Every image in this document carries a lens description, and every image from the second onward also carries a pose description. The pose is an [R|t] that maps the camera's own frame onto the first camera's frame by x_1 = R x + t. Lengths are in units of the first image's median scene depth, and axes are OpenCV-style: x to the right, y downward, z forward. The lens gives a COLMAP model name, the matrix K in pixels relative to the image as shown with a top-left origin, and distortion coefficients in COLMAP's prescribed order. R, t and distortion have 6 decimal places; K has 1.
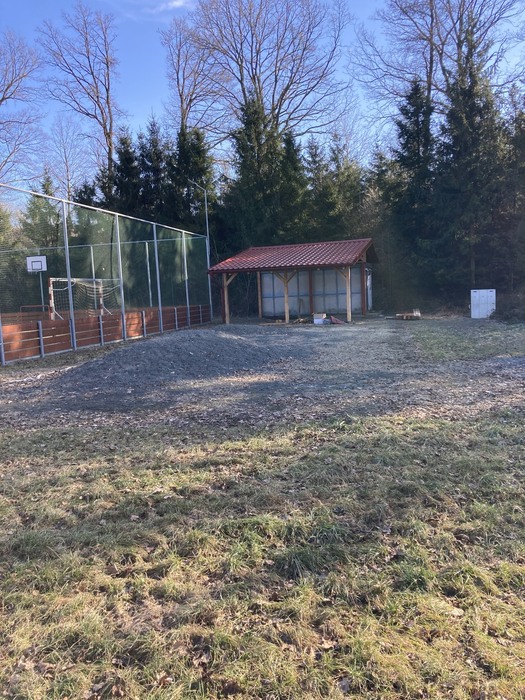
lens RADIAL K [[545.4, 0, 262.5], [0, 545.4, 350.0], [0, 0, 1]] dist [0.006677, 0.002852]
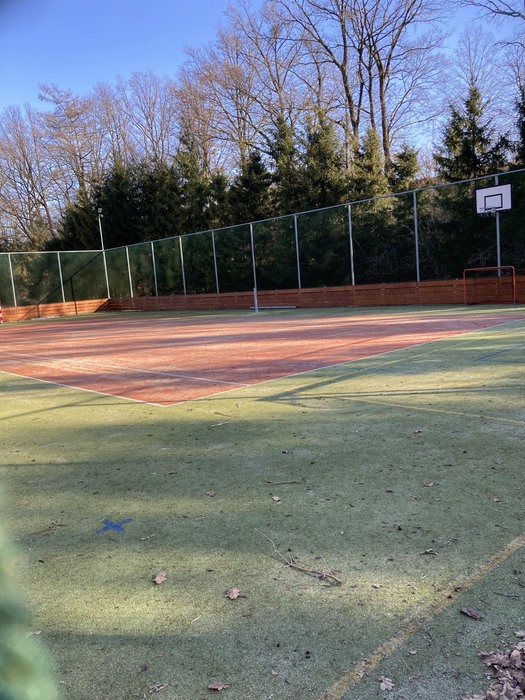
lens RADIAL K [[545.4, 0, 262.5], [0, 545.4, 350.0], [0, 0, 1]] dist [0.006677, 0.002852]
pose [[0.803871, 0.057441, -0.592024, -0.109614], [-0.016184, 0.997070, 0.074766, -0.013038], [0.594584, -0.050521, 0.802445, 0.150206]]
